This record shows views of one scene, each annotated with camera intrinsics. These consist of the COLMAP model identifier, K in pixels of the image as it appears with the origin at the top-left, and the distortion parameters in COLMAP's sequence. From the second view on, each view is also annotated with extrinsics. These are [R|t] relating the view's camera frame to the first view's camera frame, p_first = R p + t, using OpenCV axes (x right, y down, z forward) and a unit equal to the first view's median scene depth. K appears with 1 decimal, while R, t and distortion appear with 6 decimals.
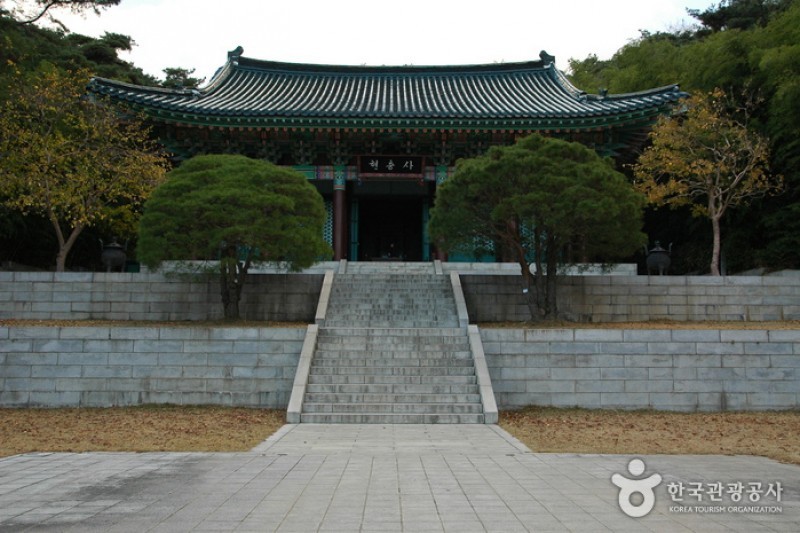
lens RADIAL K [[641.0, 0, 400.0], [0, 641.0, 266.5], [0, 0, 1]] dist [-0.162310, 0.188630]
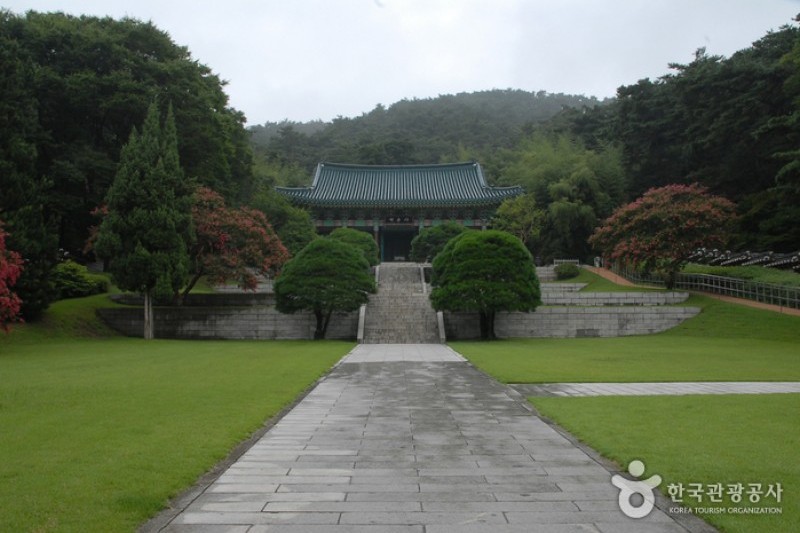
lens RADIAL K [[641.0, 0, 400.0], [0, 641.0, 266.5], [0, 0, 1]] dist [-0.162310, 0.188630]
pose [[0.999883, -0.008893, -0.012406, 0.017570], [0.009032, 0.999897, 0.011178, -0.017588], [0.012305, -0.011289, 0.999861, -1.324055]]
